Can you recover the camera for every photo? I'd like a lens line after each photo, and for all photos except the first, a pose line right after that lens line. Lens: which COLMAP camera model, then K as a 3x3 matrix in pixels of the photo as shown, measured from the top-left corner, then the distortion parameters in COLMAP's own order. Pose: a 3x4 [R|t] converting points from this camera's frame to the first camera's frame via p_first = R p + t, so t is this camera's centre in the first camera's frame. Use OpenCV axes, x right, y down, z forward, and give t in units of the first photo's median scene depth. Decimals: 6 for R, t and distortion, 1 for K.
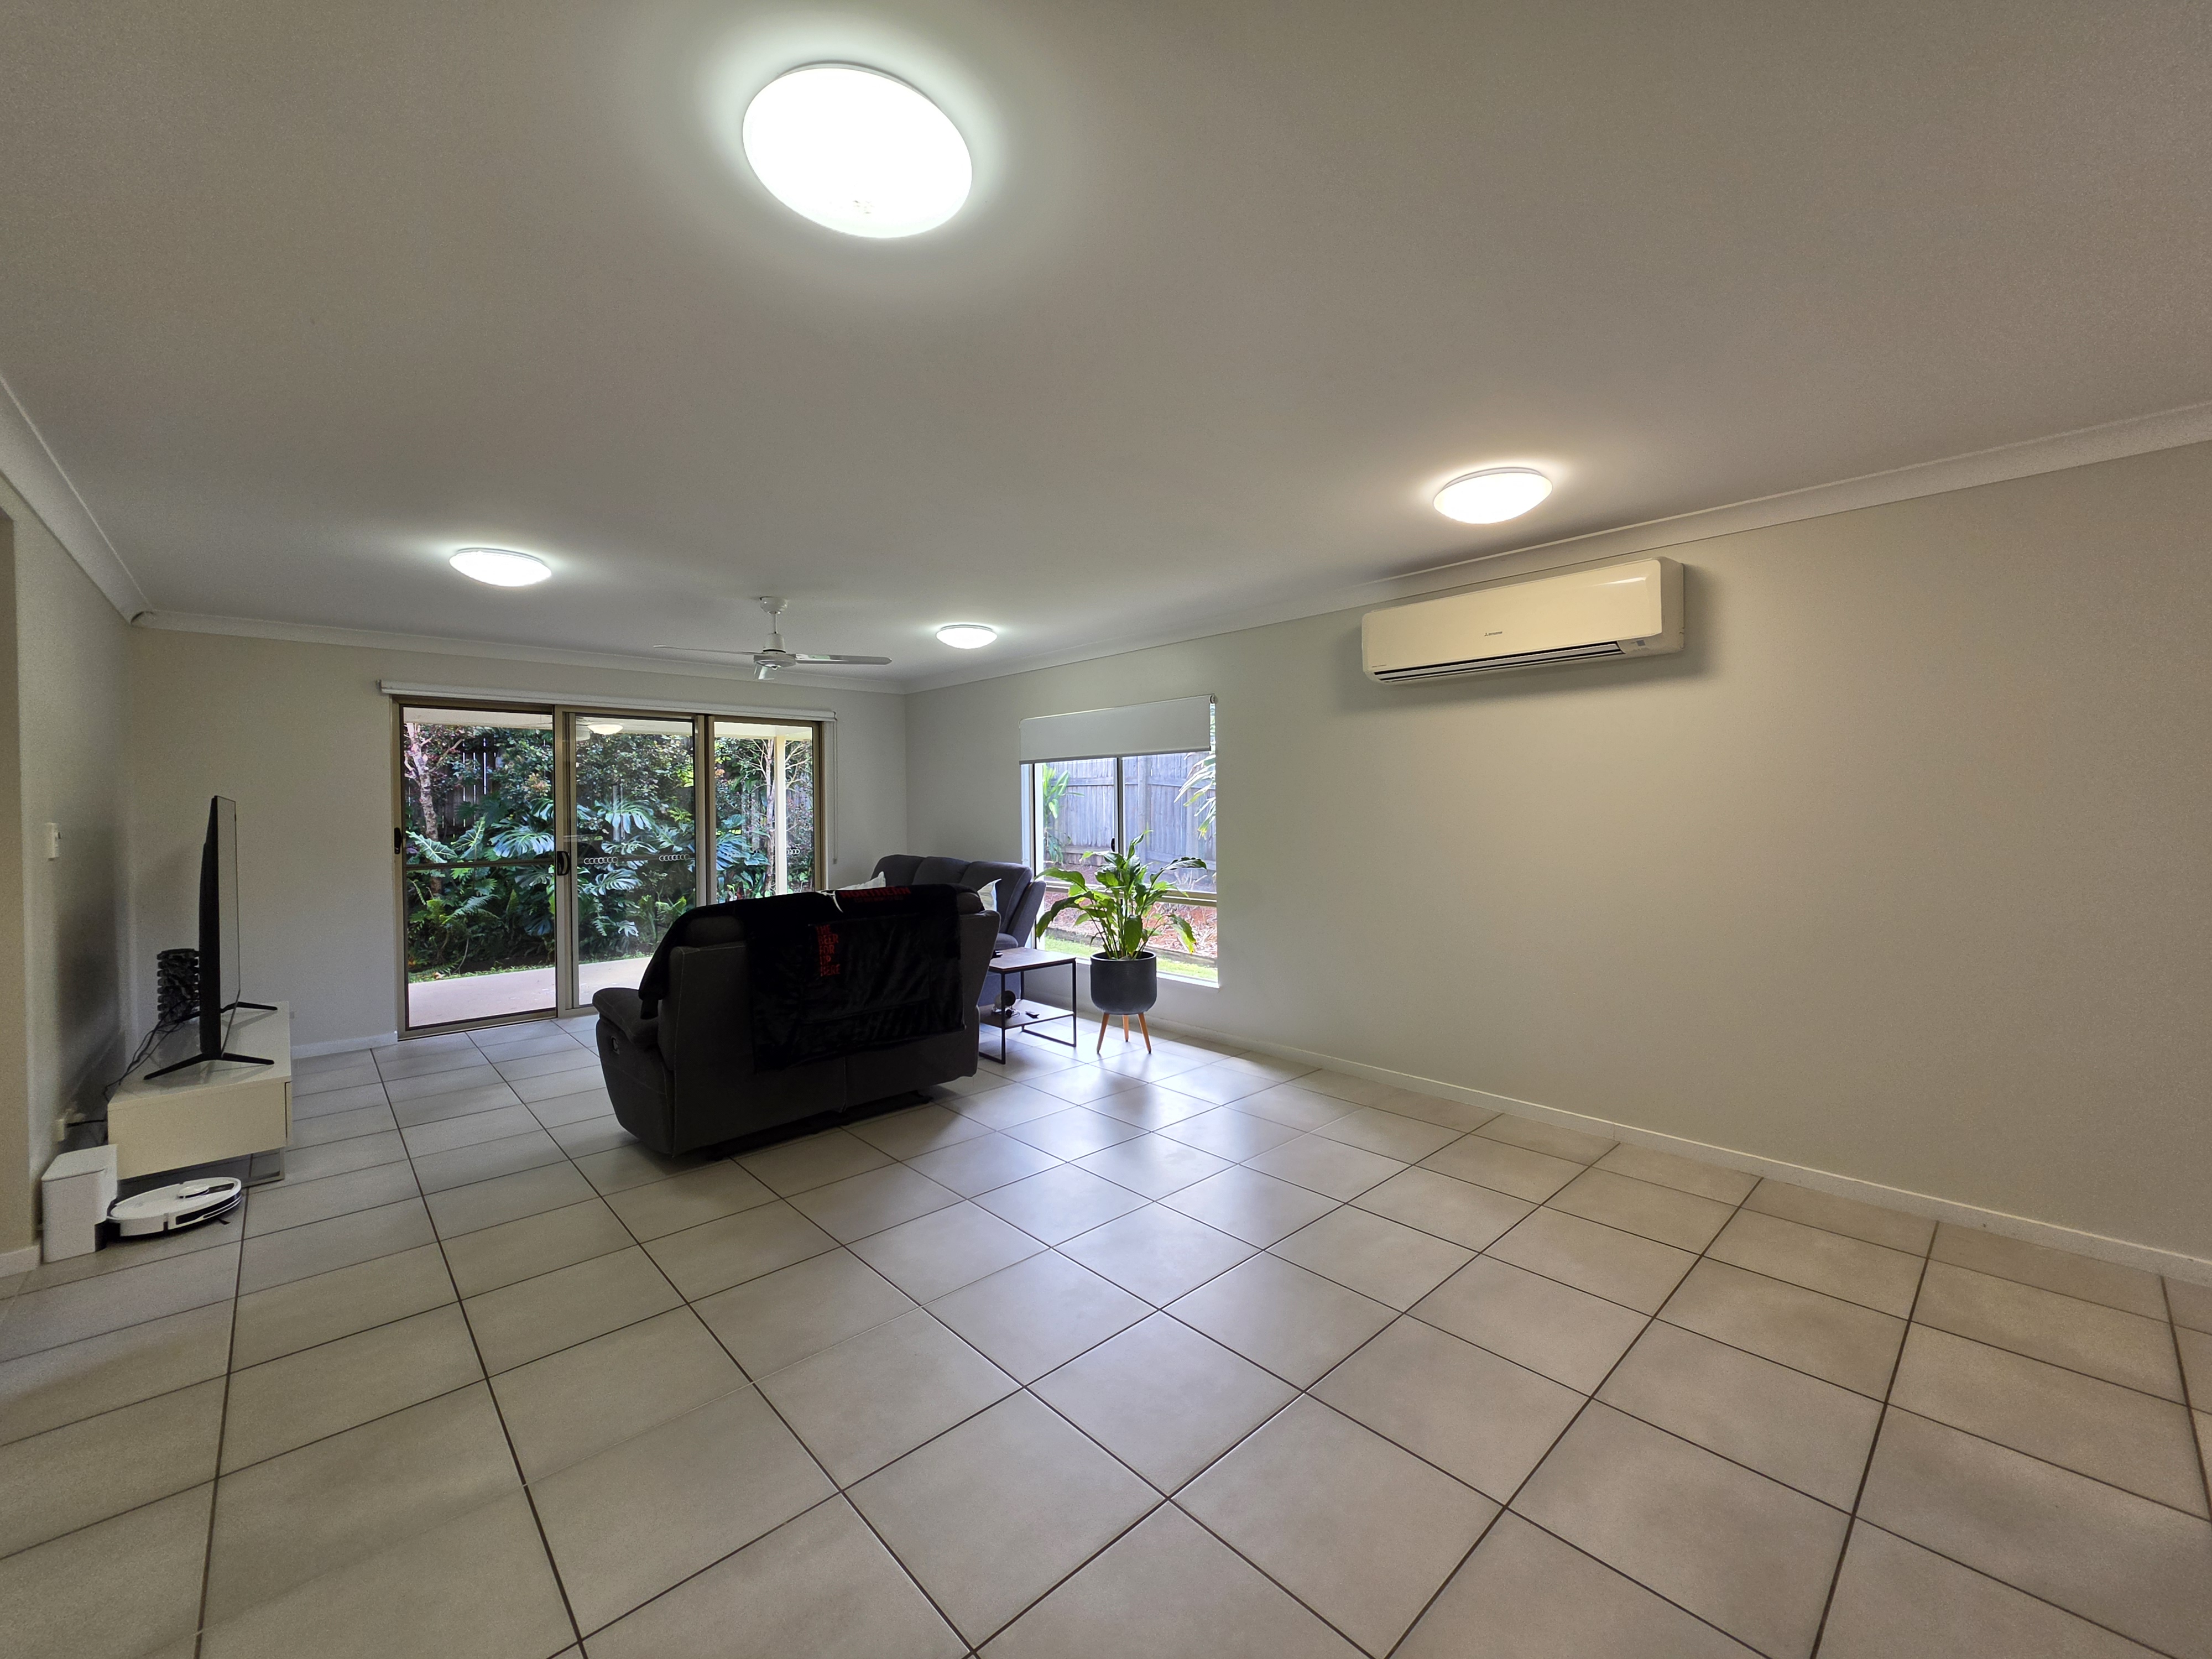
lens RADIAL K [[884.1, 0, 1111.8], [0, 884.1, 823.4], [0, 0, 1]] dist [-0.003038, -0.000620]
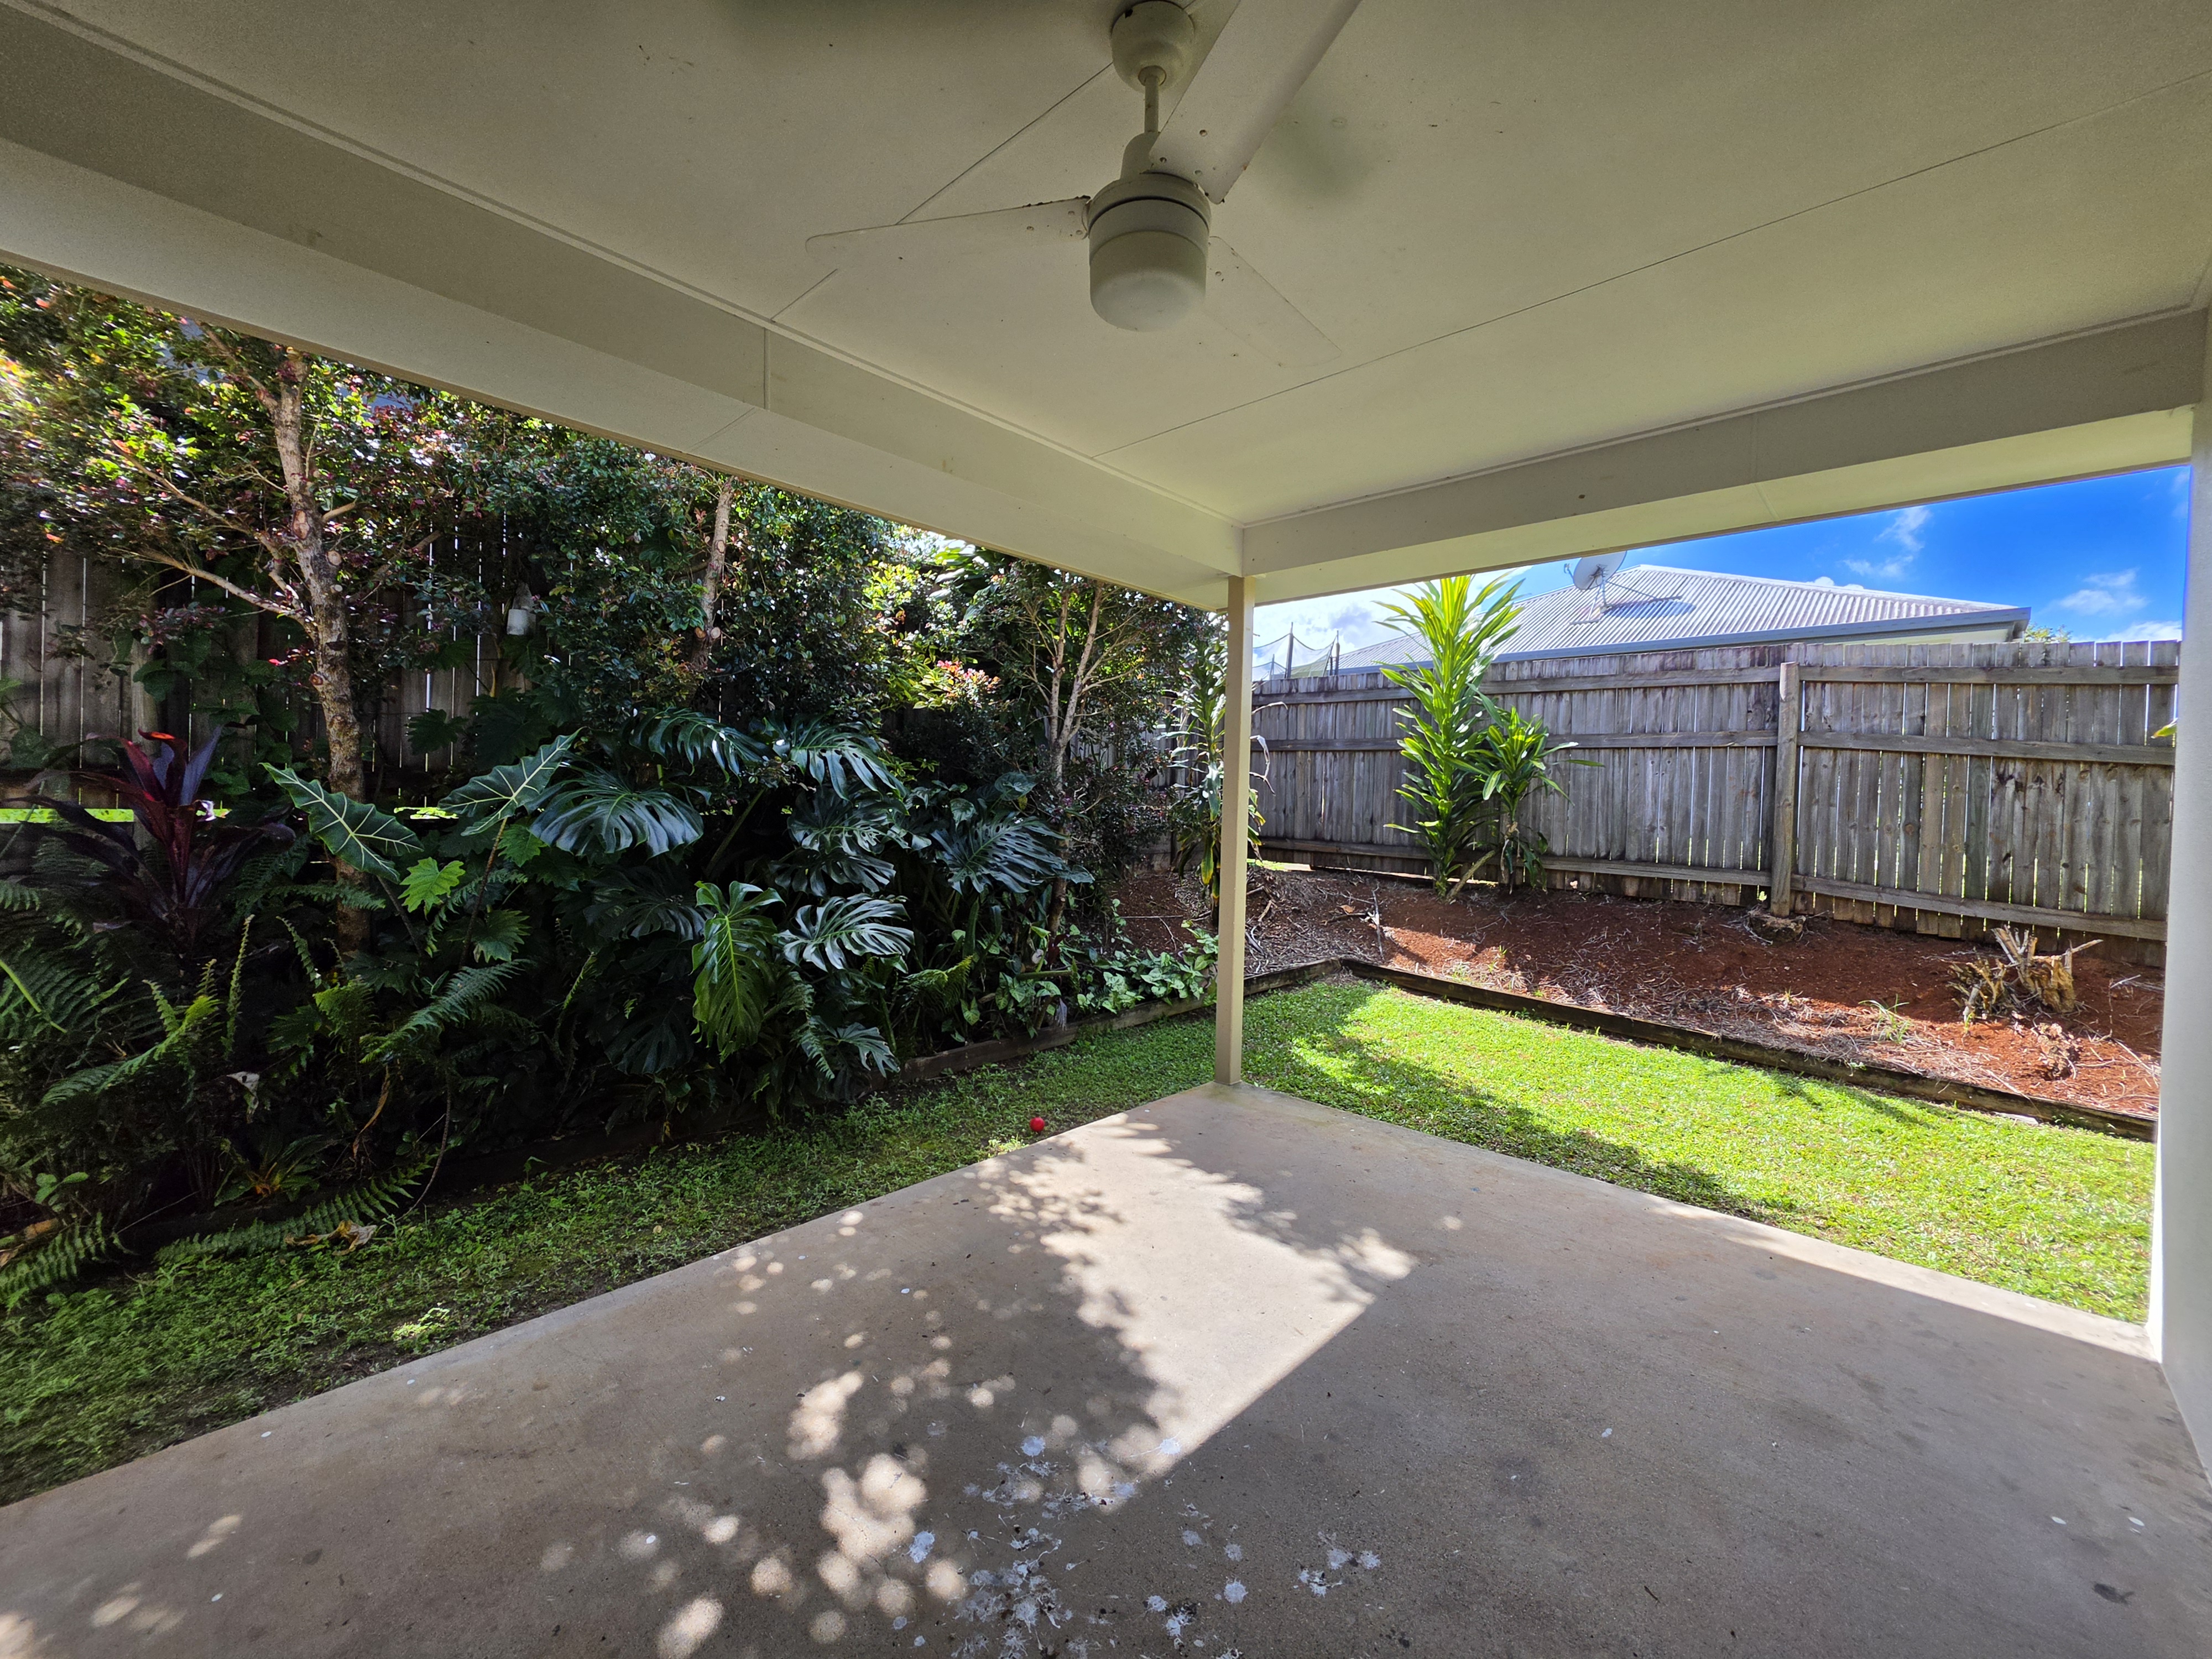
lens RADIAL K [[884.1, 0, 1109.7], [0, 884.1, 820.3], [0, 0, 1]] dist [-0.003038, -0.000620]
pose [[0.997276, 0.036110, 0.064321, -0.496151], [-0.036246, 0.999342, 0.000944, 0.016601], [-0.064245, -0.003272, 0.997929, 0.639817]]
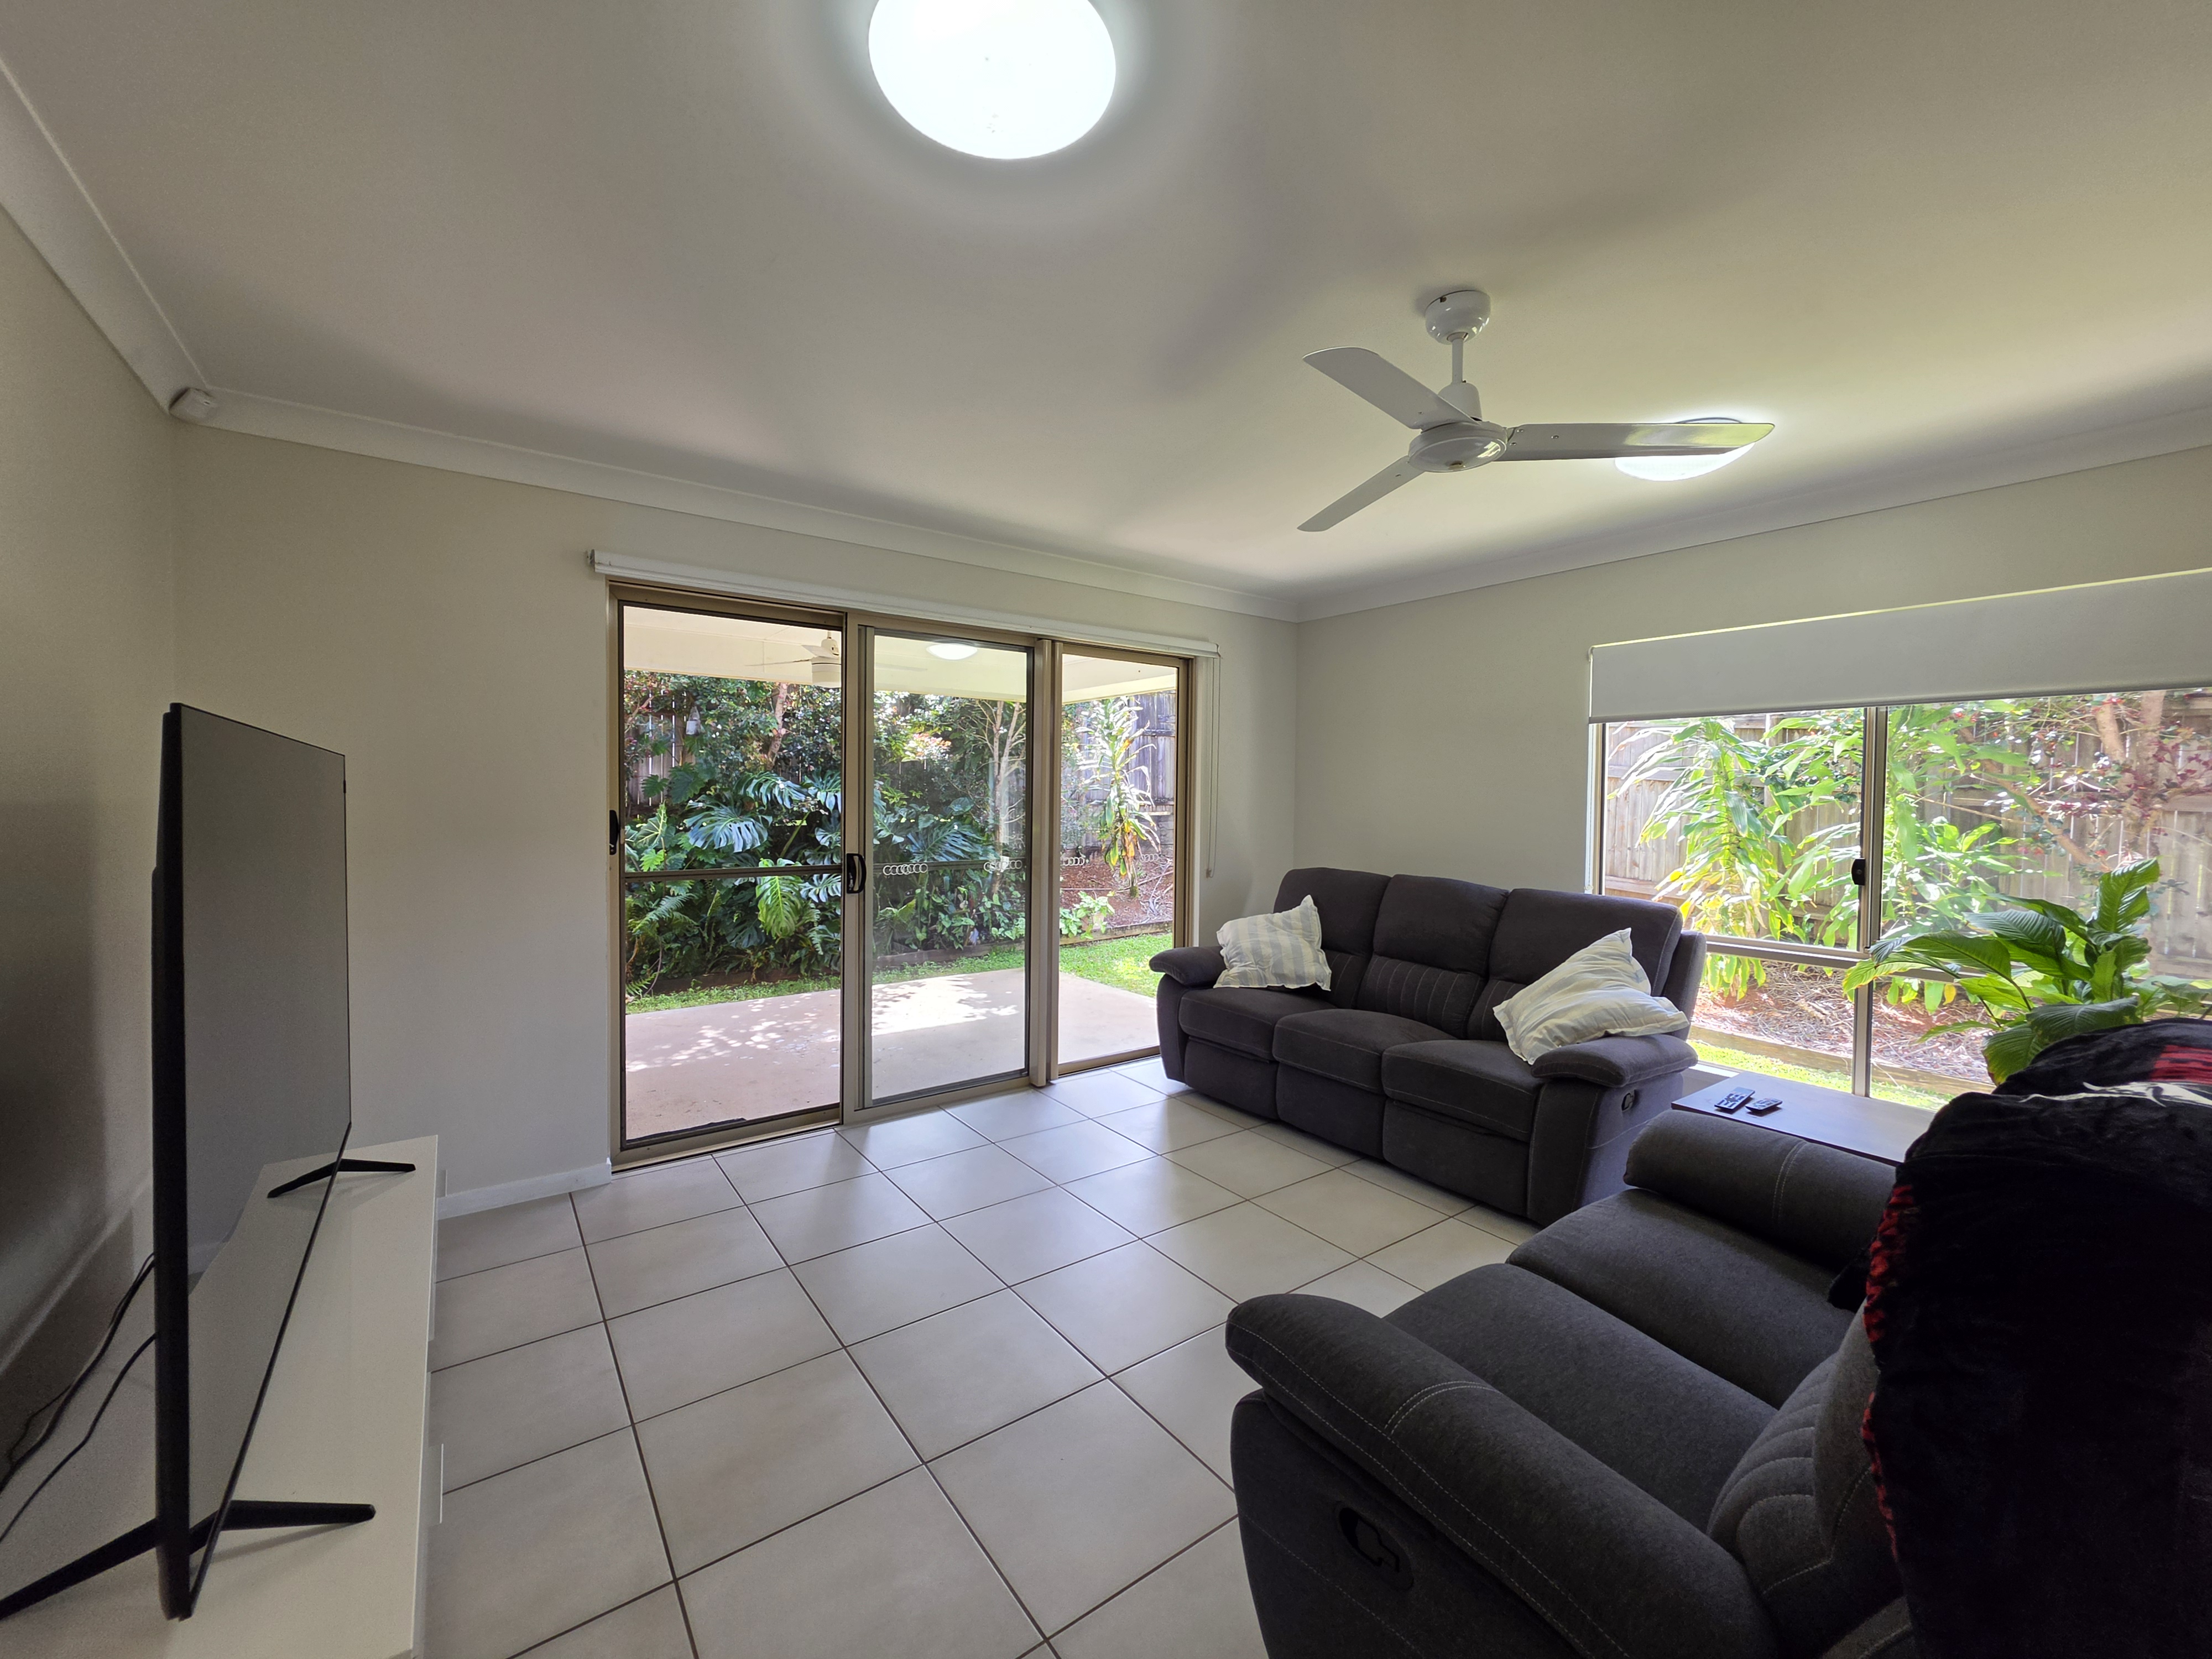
lens RADIAL K [[884.1, 0, 1104.7], [0, 884.1, 827.2], [0, 0, 1]] dist [-0.003038, -0.000620]
pose [[0.992470, 0.024181, -0.120078, -0.244384], [-0.022082, 0.999580, 0.018773, -0.001527], [0.120482, -0.015980, 0.992587, 0.269038]]
